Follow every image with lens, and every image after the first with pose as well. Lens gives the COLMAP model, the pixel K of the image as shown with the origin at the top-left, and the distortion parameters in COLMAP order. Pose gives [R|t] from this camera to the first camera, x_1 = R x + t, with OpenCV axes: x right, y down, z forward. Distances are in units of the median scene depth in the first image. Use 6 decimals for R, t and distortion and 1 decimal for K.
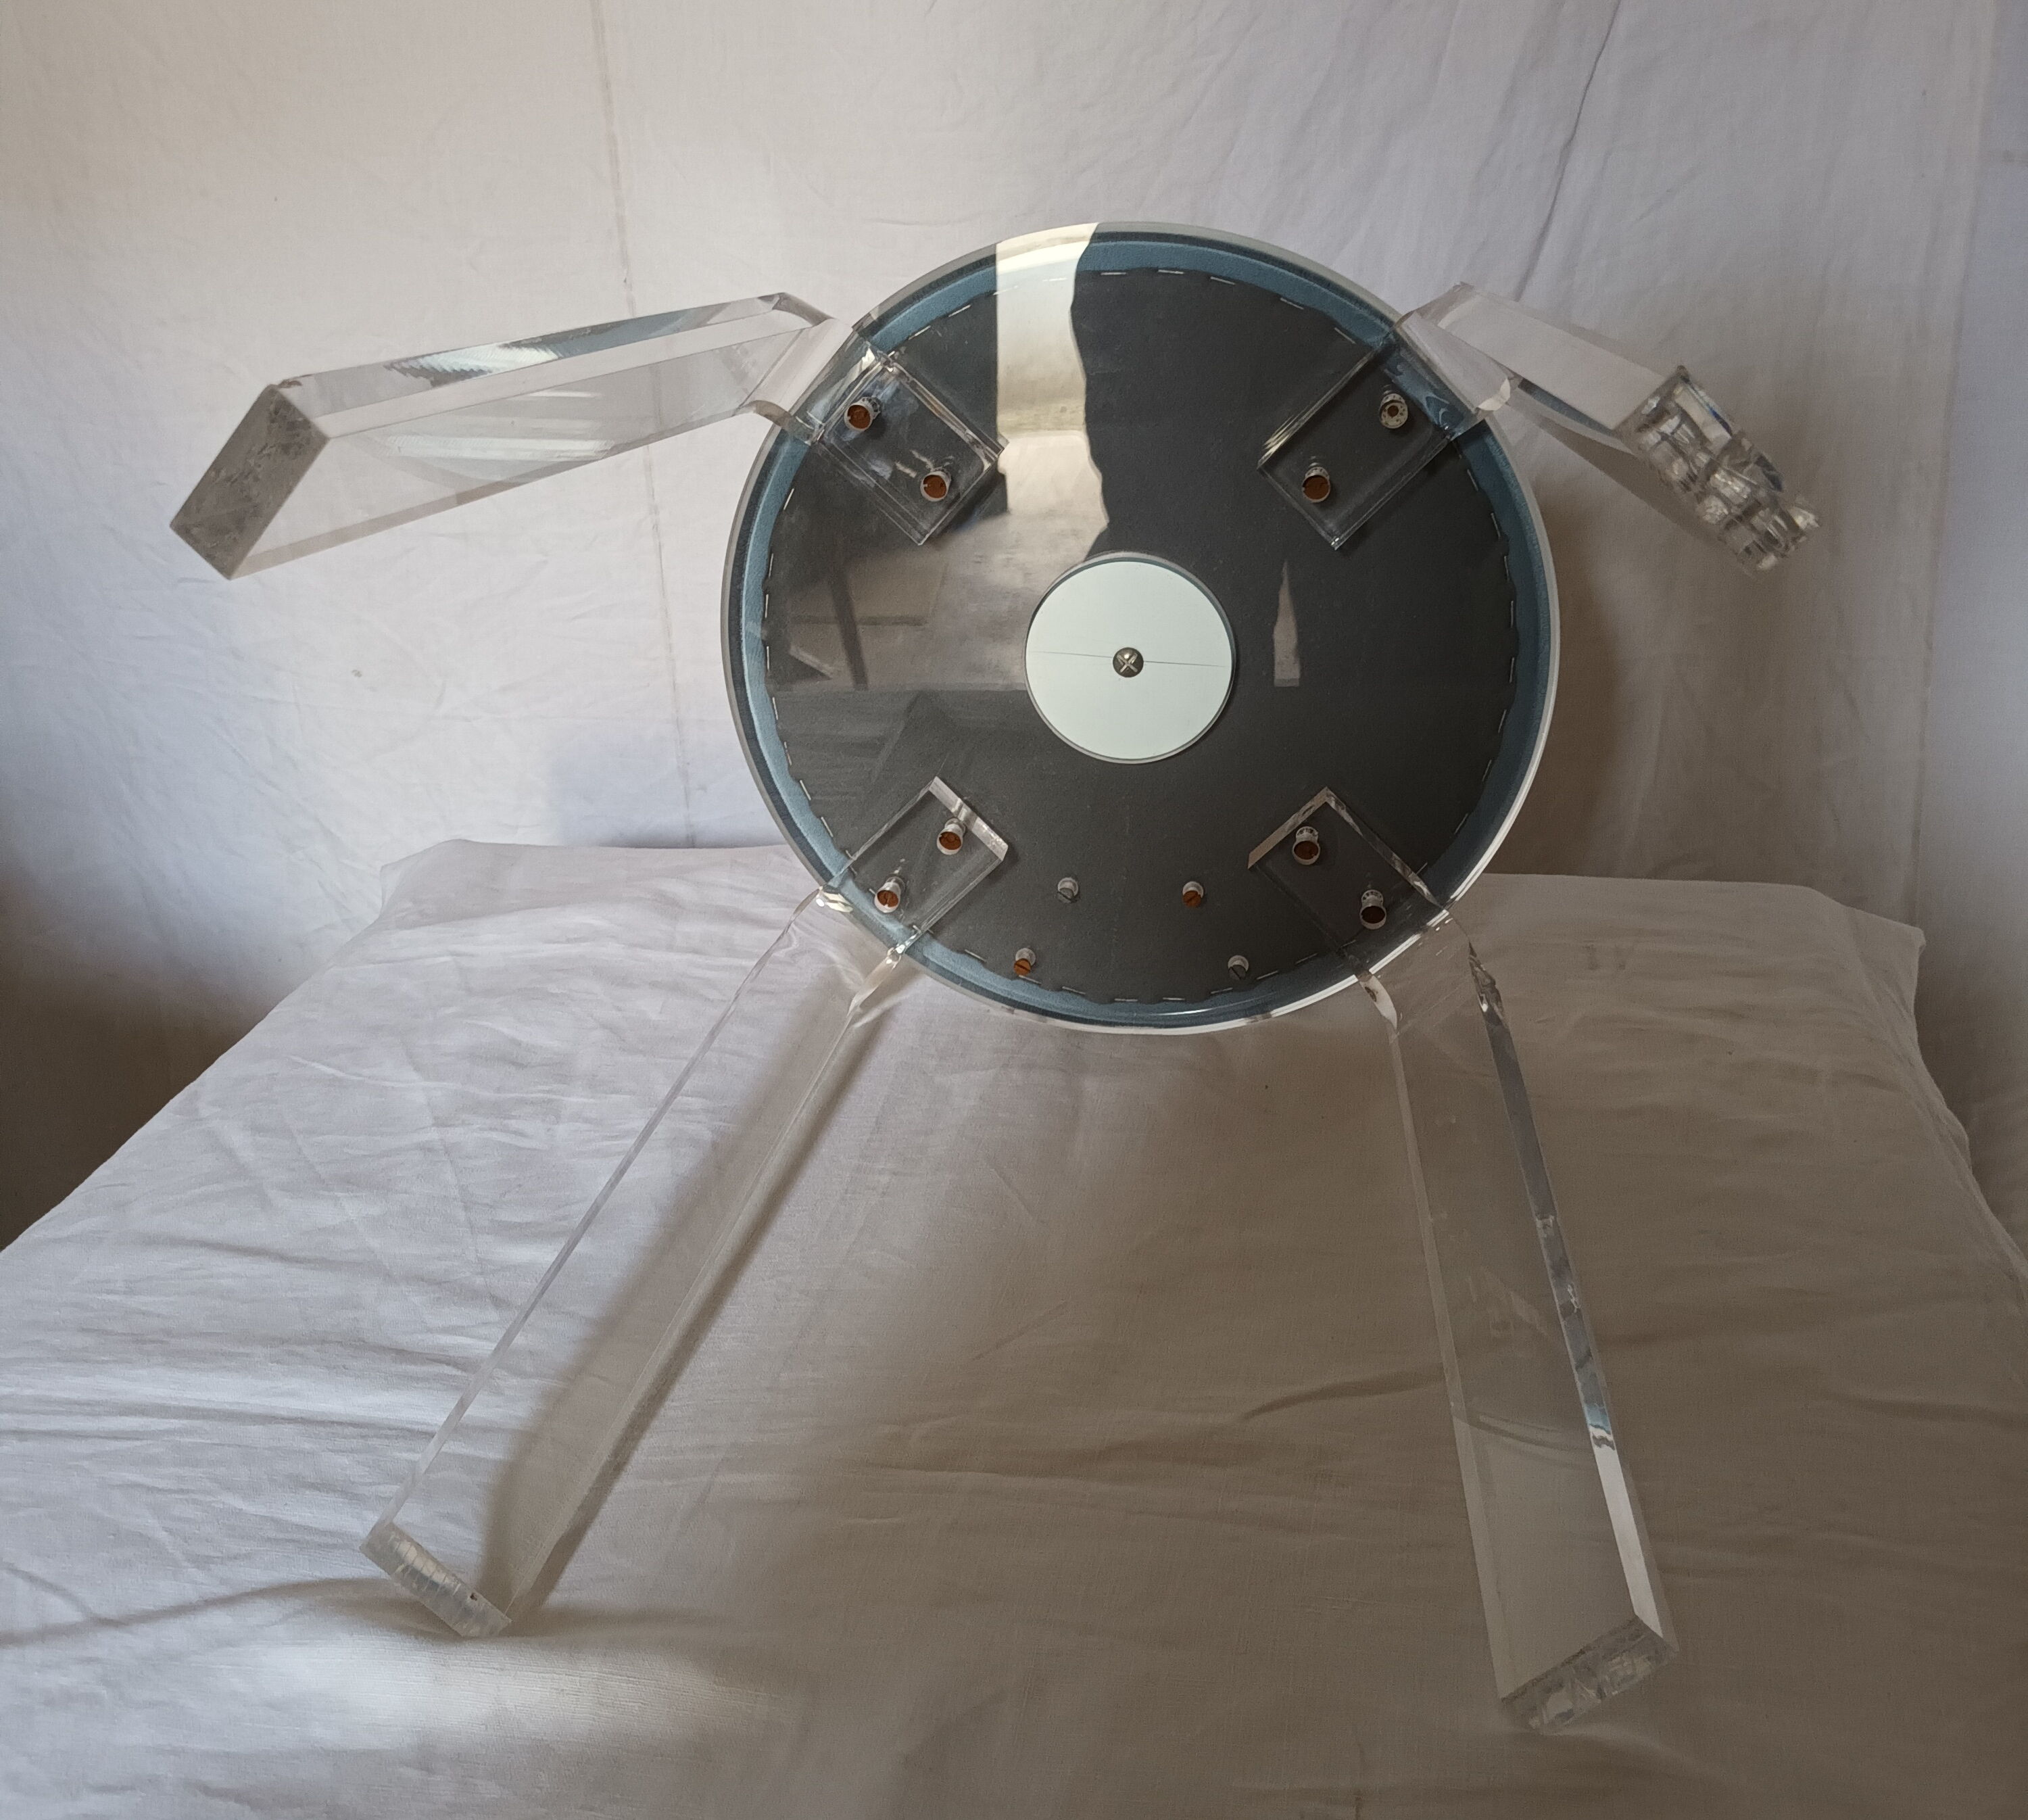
lens RADIAL K [[2565.7, 0, 892.3], [0, 2565.7, 811.6], [0, 0, 1]] dist [0.014238, 0.000000]
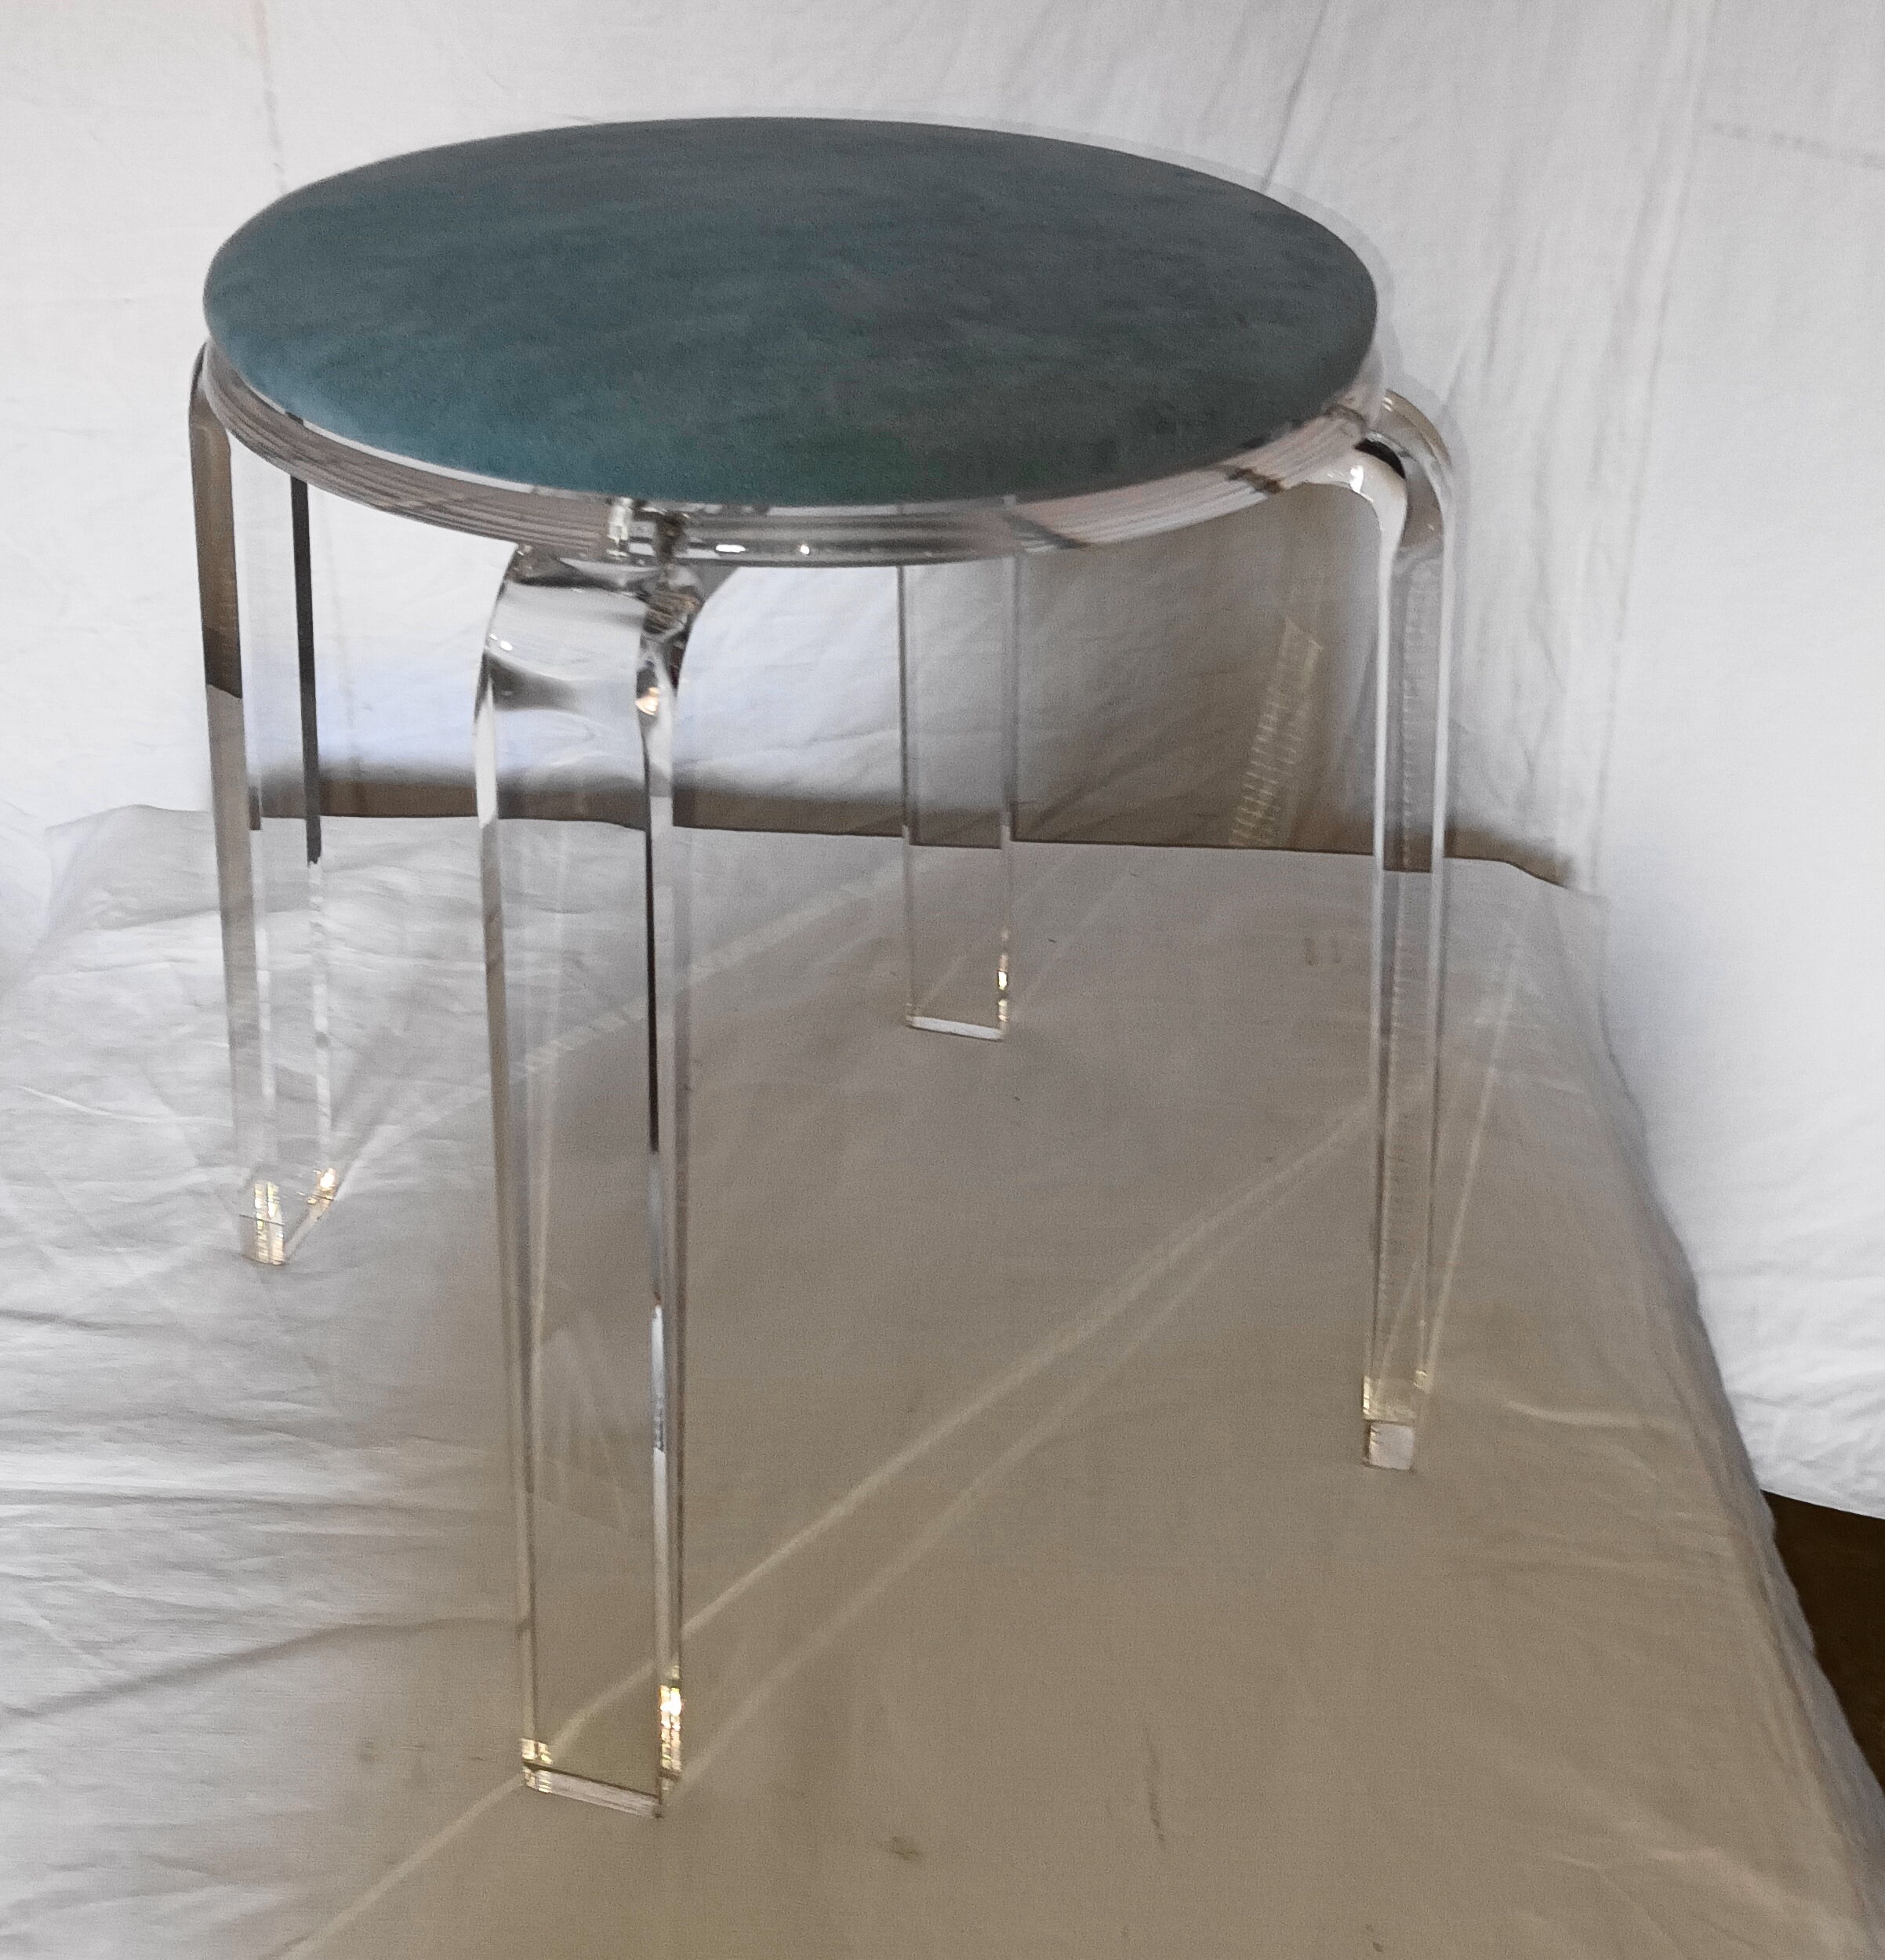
lens RADIAL K [[3307.0, 0, 974.4], [0, 3307.0, 940.5], [0, 0, 1]] dist [0.040388, 0.000000]
pose [[0.980041, -0.029896, 0.196535, -0.133326], [-0.007164, 0.982674, 0.185204, -0.205753], [-0.198666, -0.182915, 0.962847, -0.287329]]
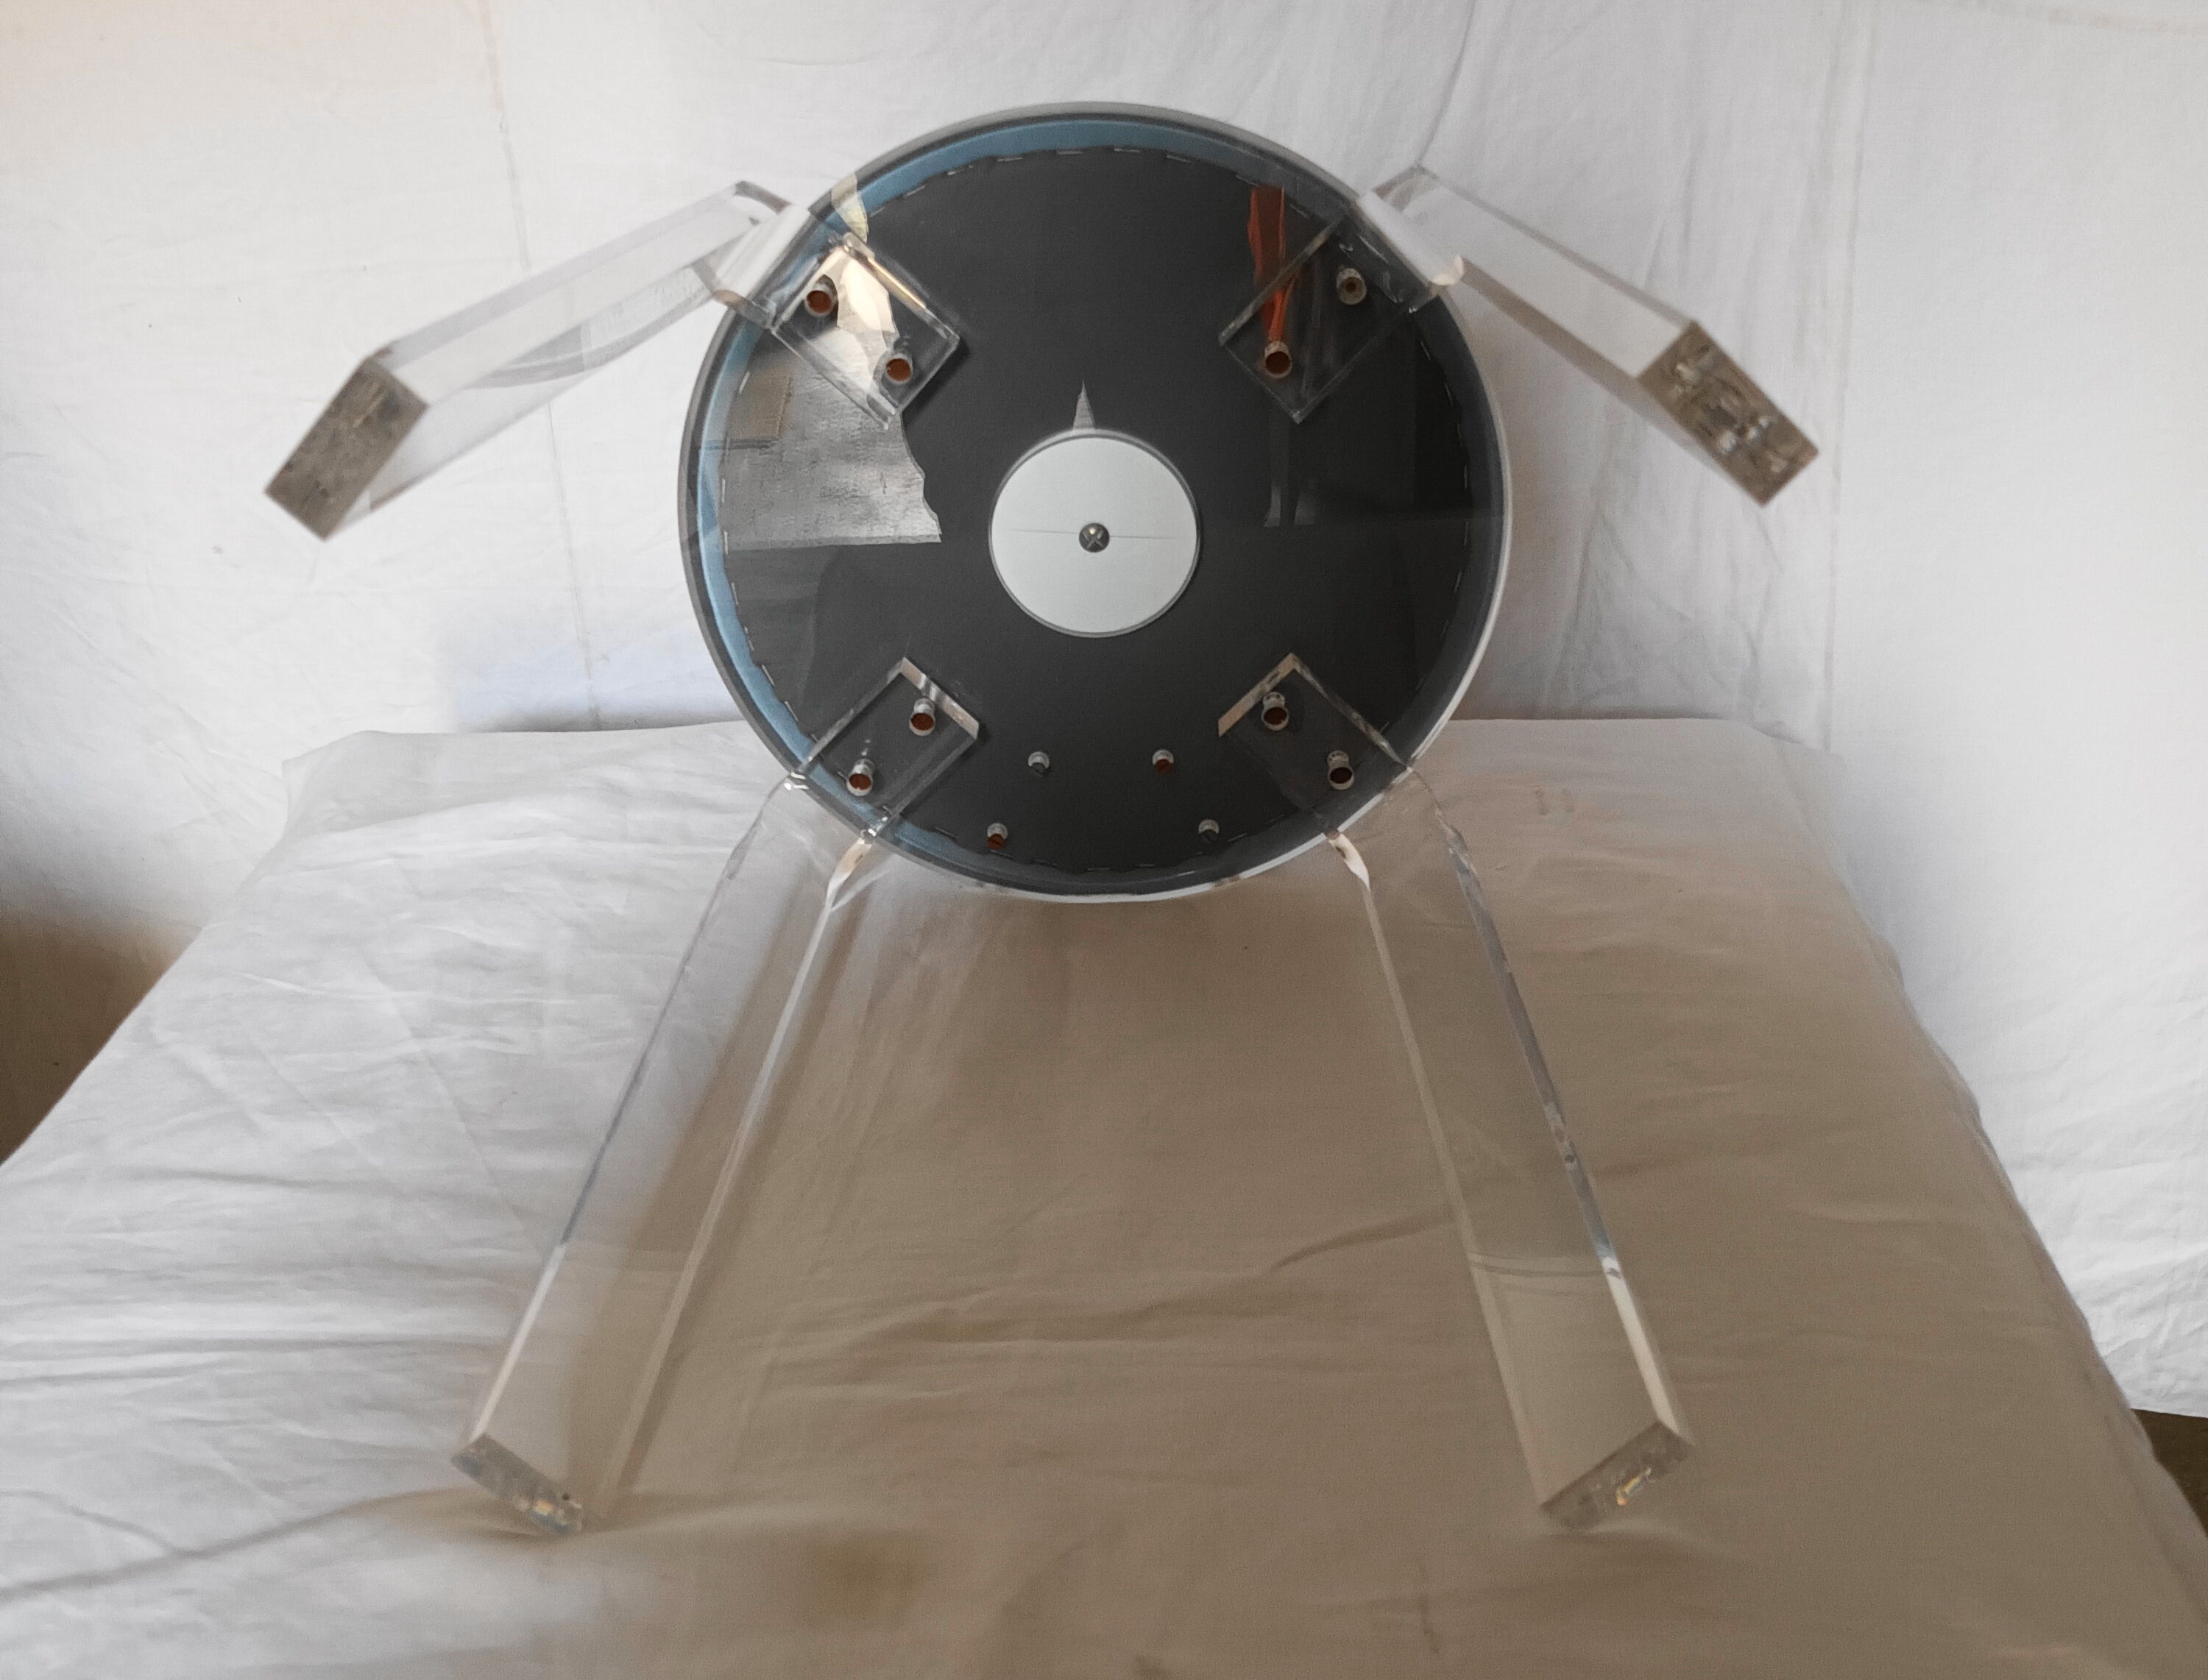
lens RADIAL K [[2926.1, 0, 1044.6], [0, 2926.1, 759.4], [0, 0, 1]] dist [0.038041, 0.000000]
pose [[0.988841, -0.049871, 0.140382, -0.091704], [0.042036, 0.997417, 0.058240, -0.038539], [-0.142924, -0.051689, 0.988383, -0.135395]]
